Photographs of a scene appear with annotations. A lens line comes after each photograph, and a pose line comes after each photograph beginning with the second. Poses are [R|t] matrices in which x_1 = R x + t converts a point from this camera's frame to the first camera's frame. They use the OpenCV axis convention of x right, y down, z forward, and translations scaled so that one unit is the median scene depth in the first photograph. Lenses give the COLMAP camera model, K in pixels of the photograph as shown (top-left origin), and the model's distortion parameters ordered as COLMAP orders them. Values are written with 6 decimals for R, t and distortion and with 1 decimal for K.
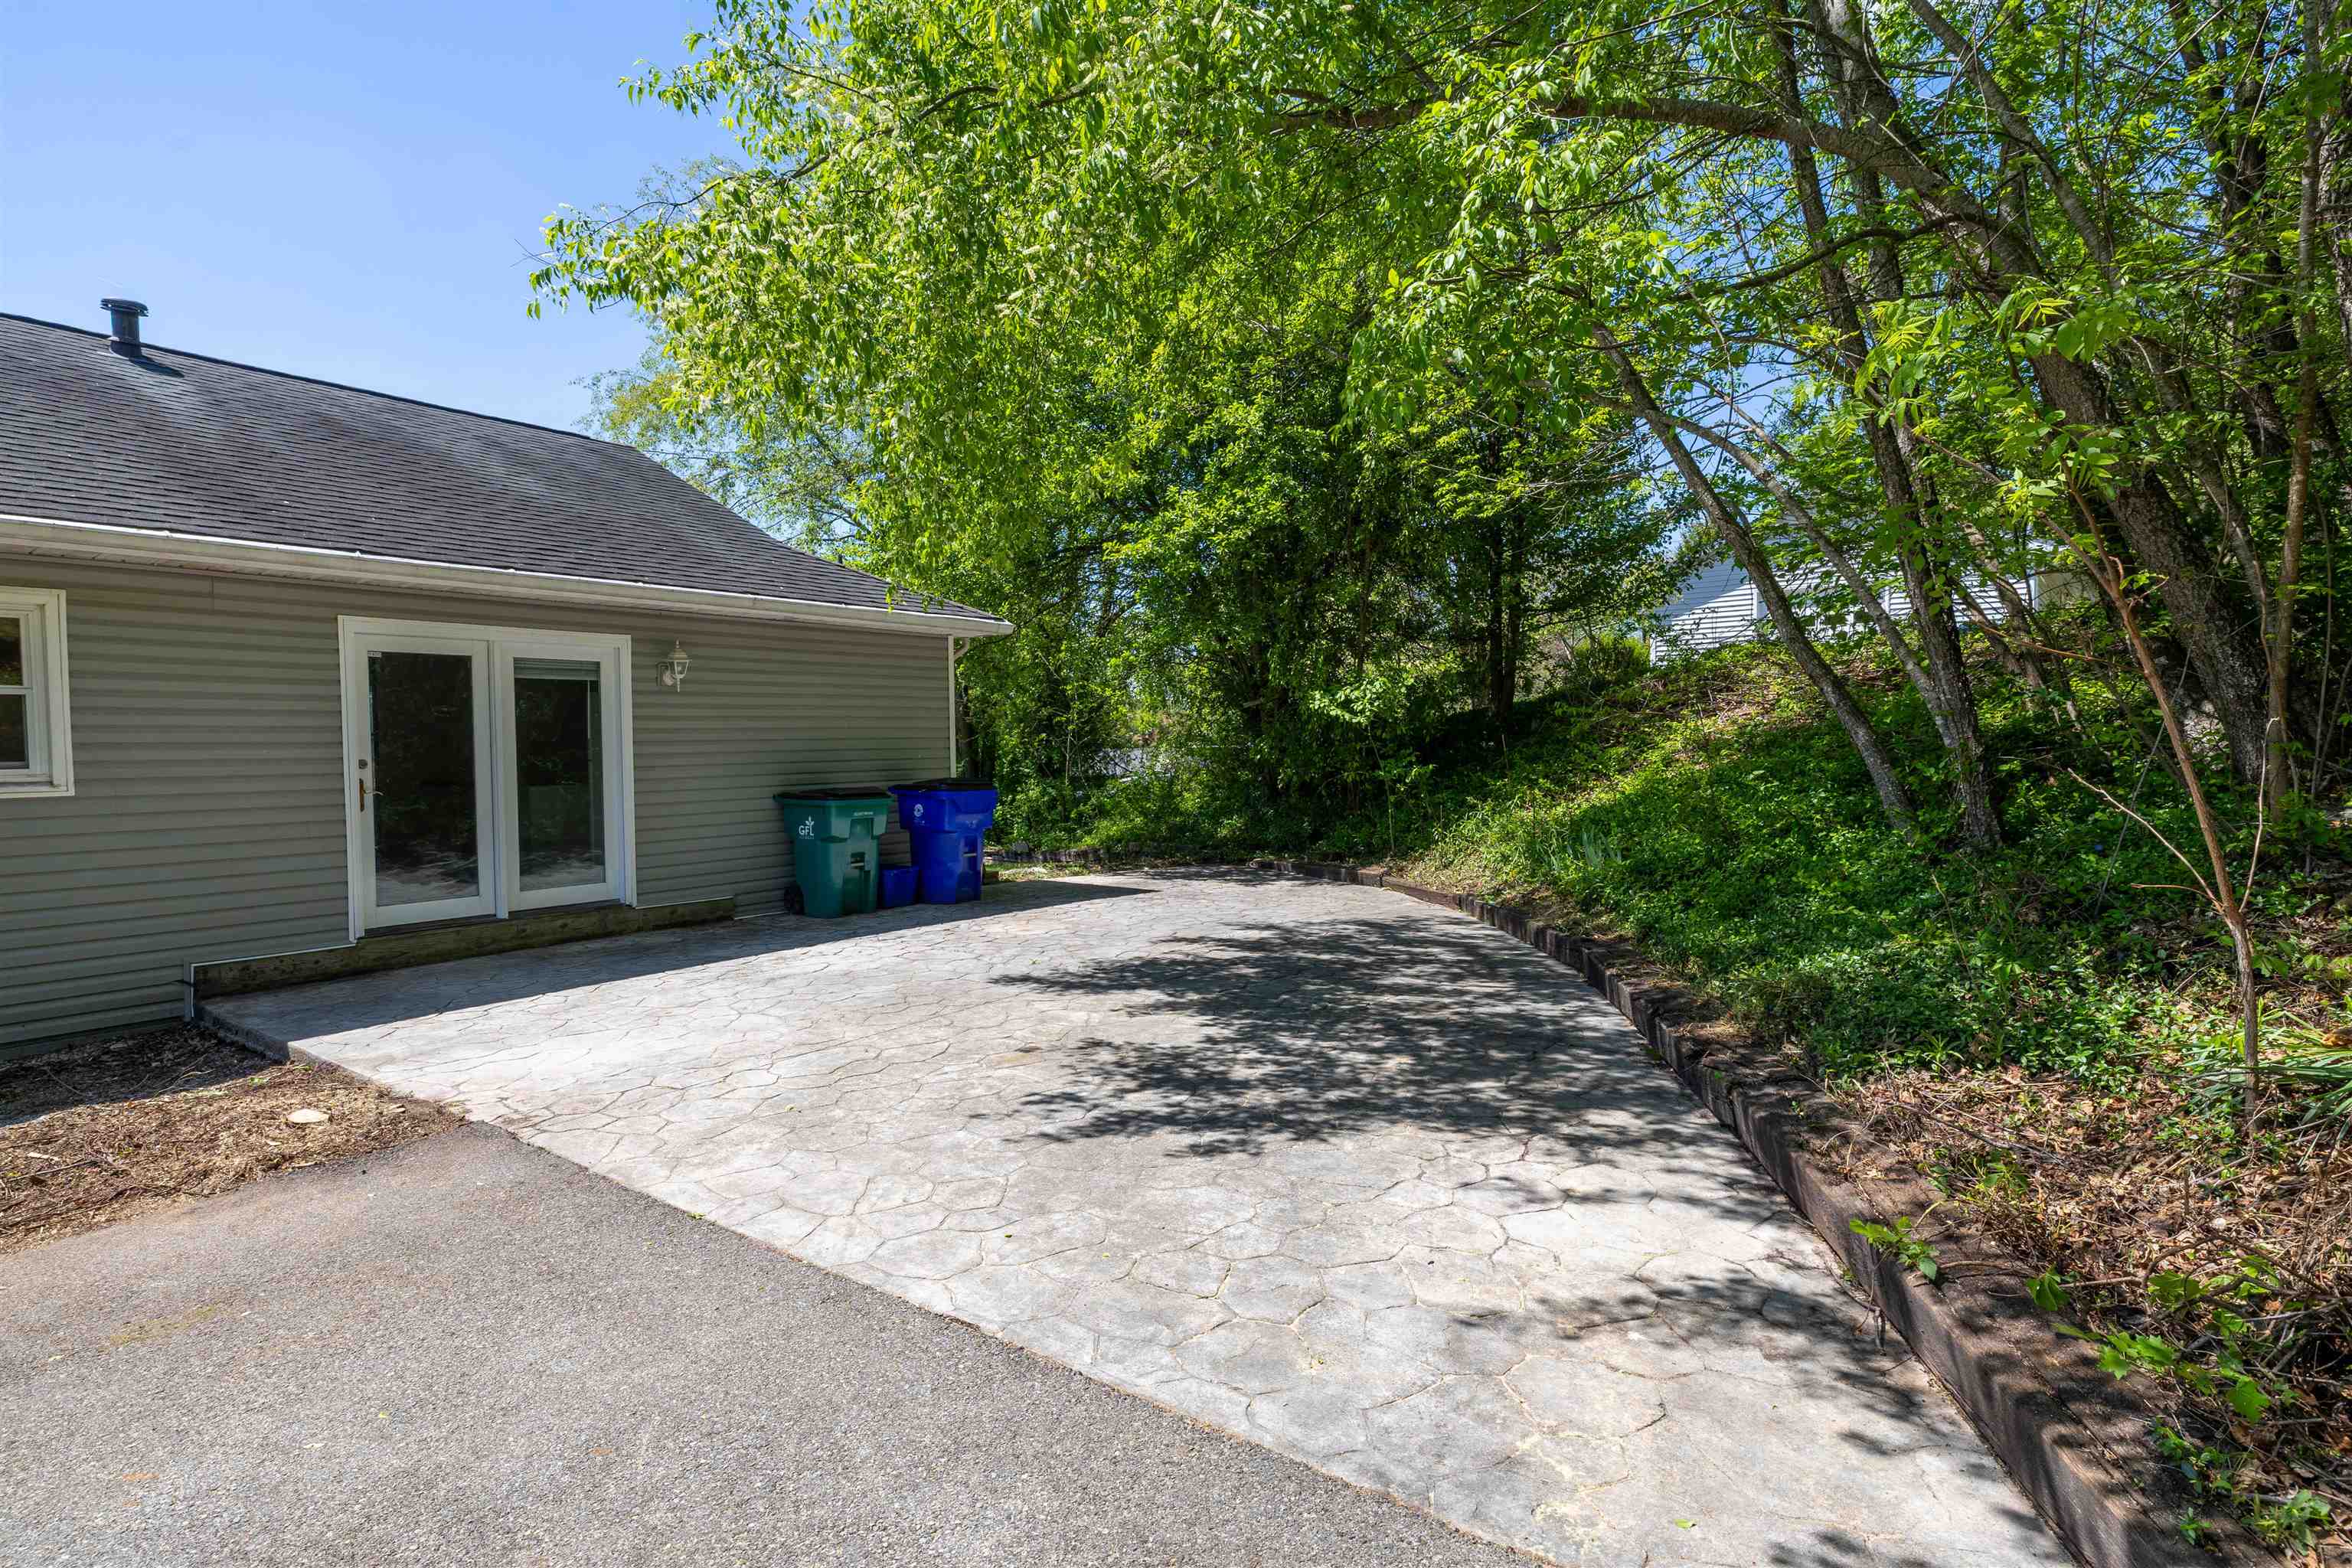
lens RADIAL K [[1182.0, 0, 1173.9], [0, 1182.0, 780.9], [0, 0, 1]] dist [-0.003397, 0.000050]
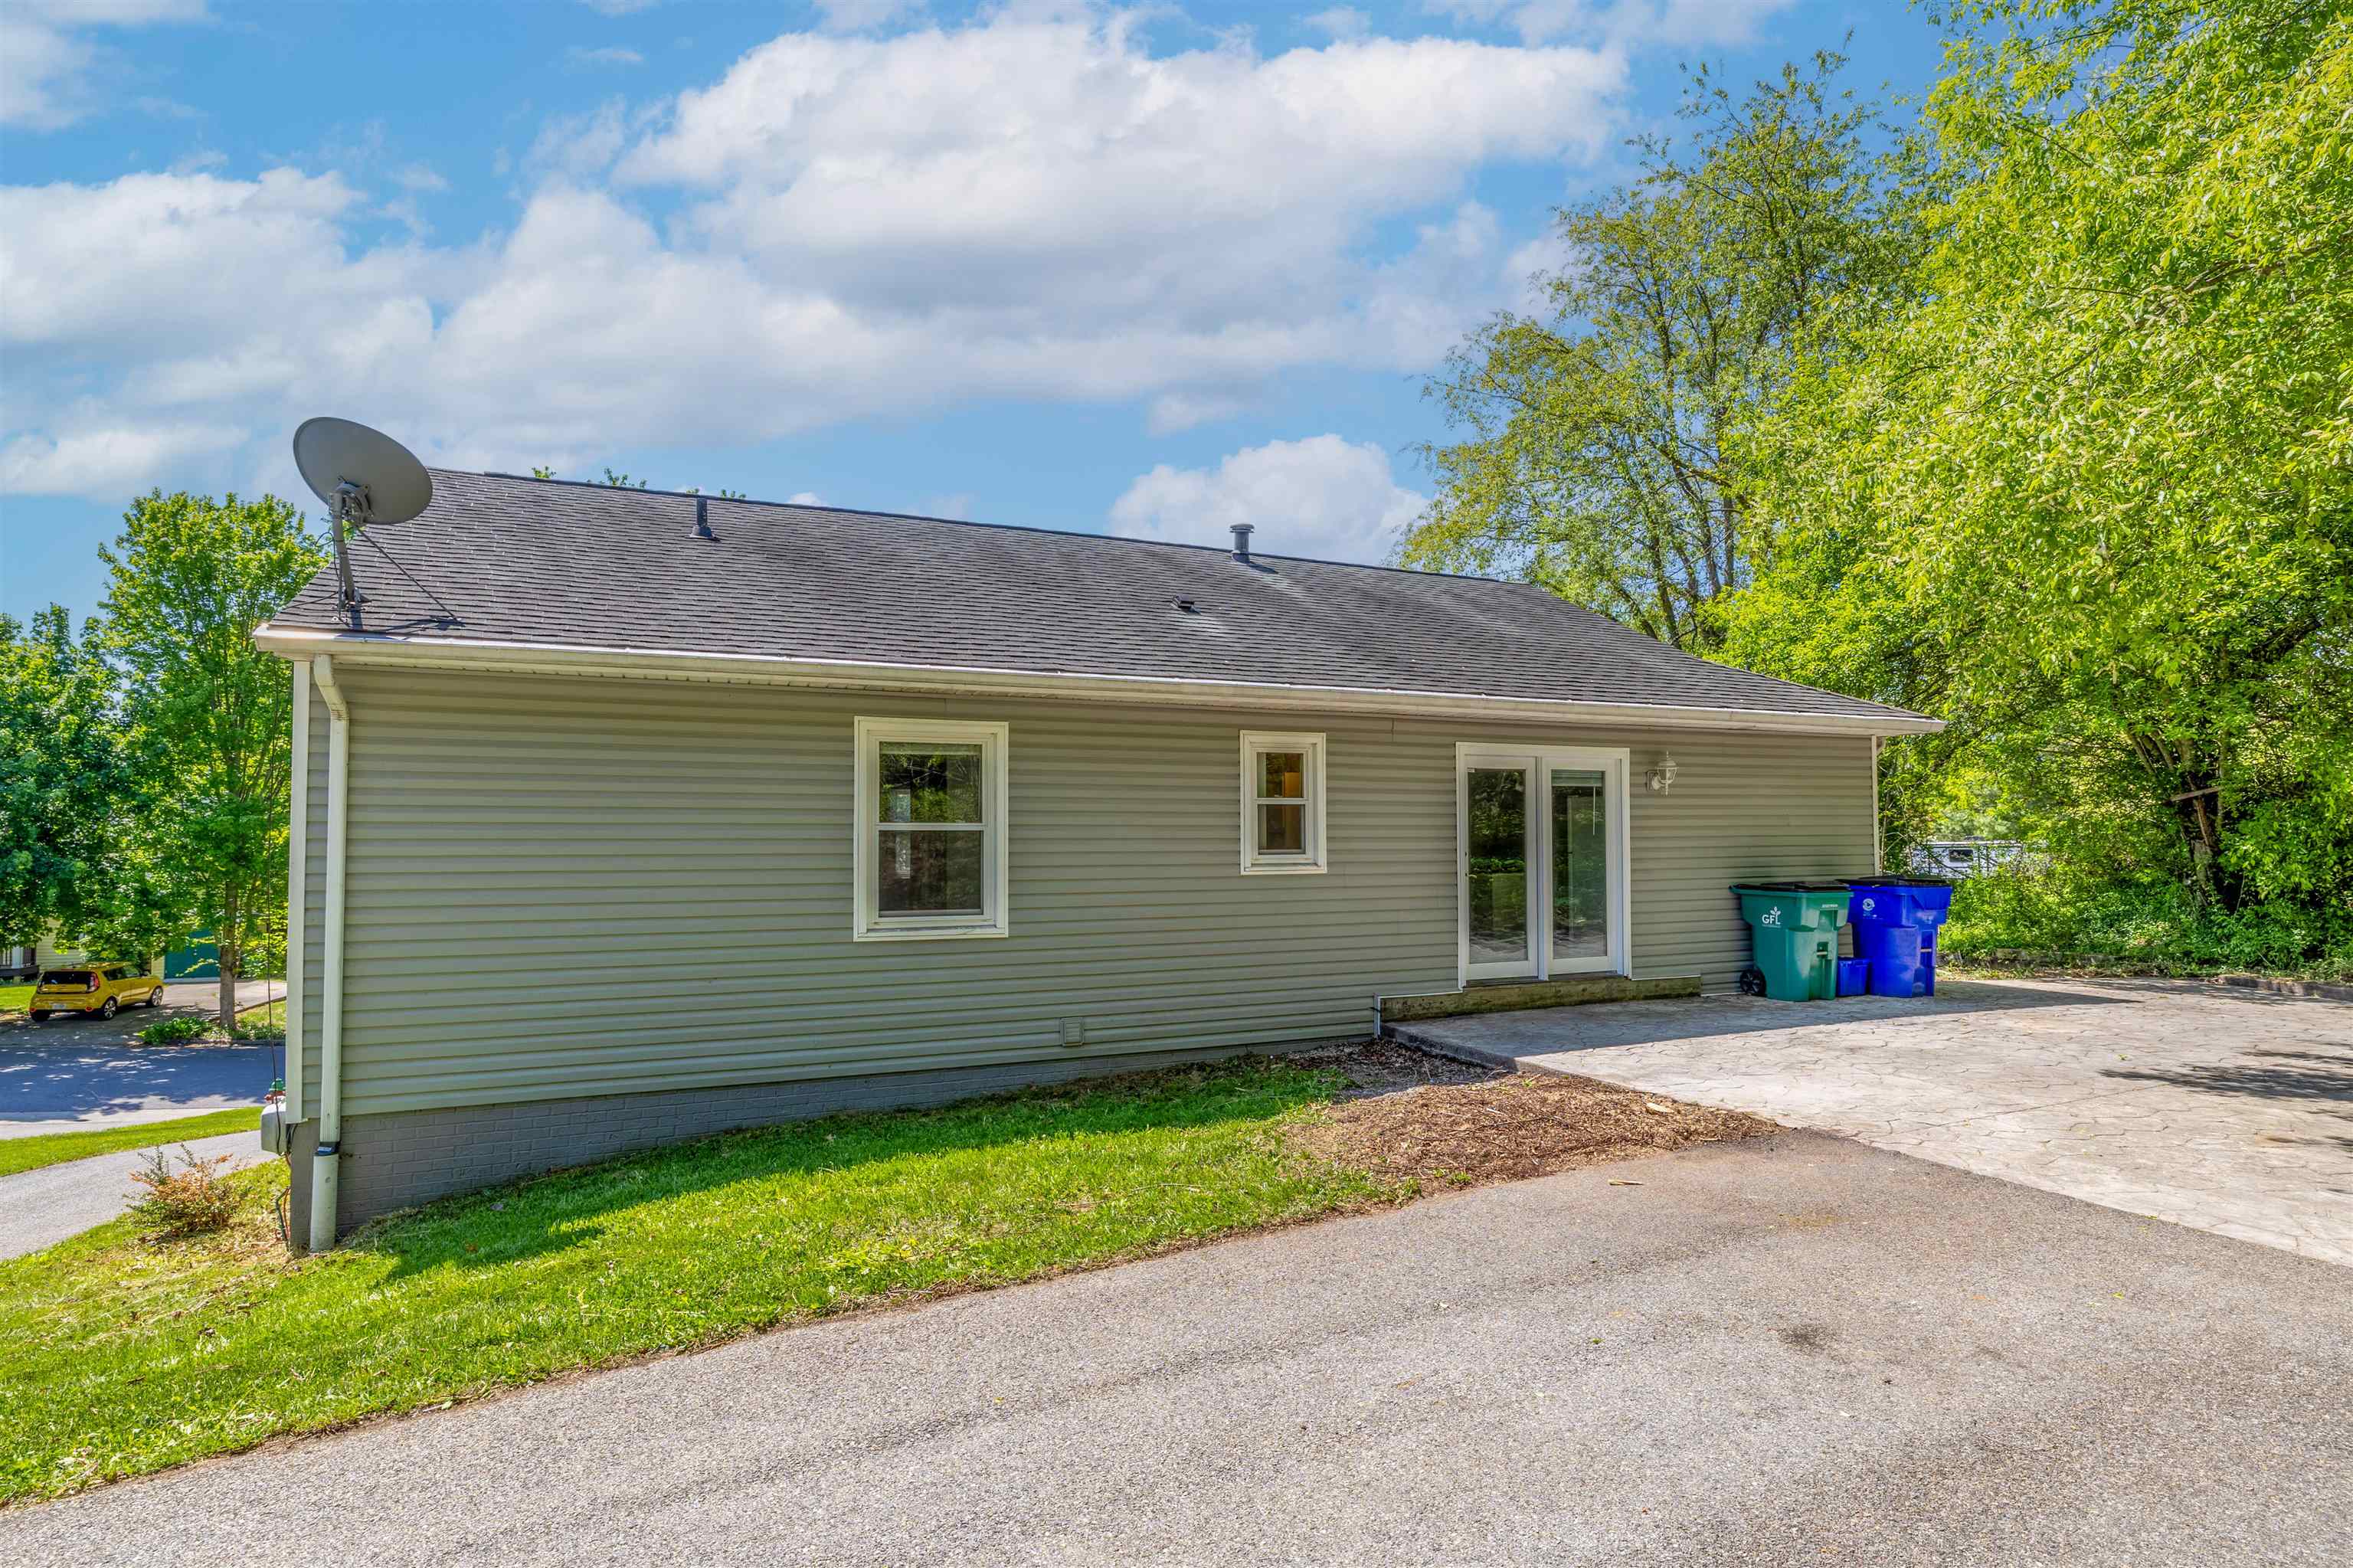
lens RADIAL K [[1178.5, 0, 1176.0], [0, 1178.5, 792.7], [0, 0, 1]] dist [0.000831, 0.000190]
pose [[0.857403, -0.012541, -0.514493, -0.249040], [-0.022802, 0.997796, -0.062322, 0.006132], [0.514141, 0.065167, 0.855227, -0.253314]]
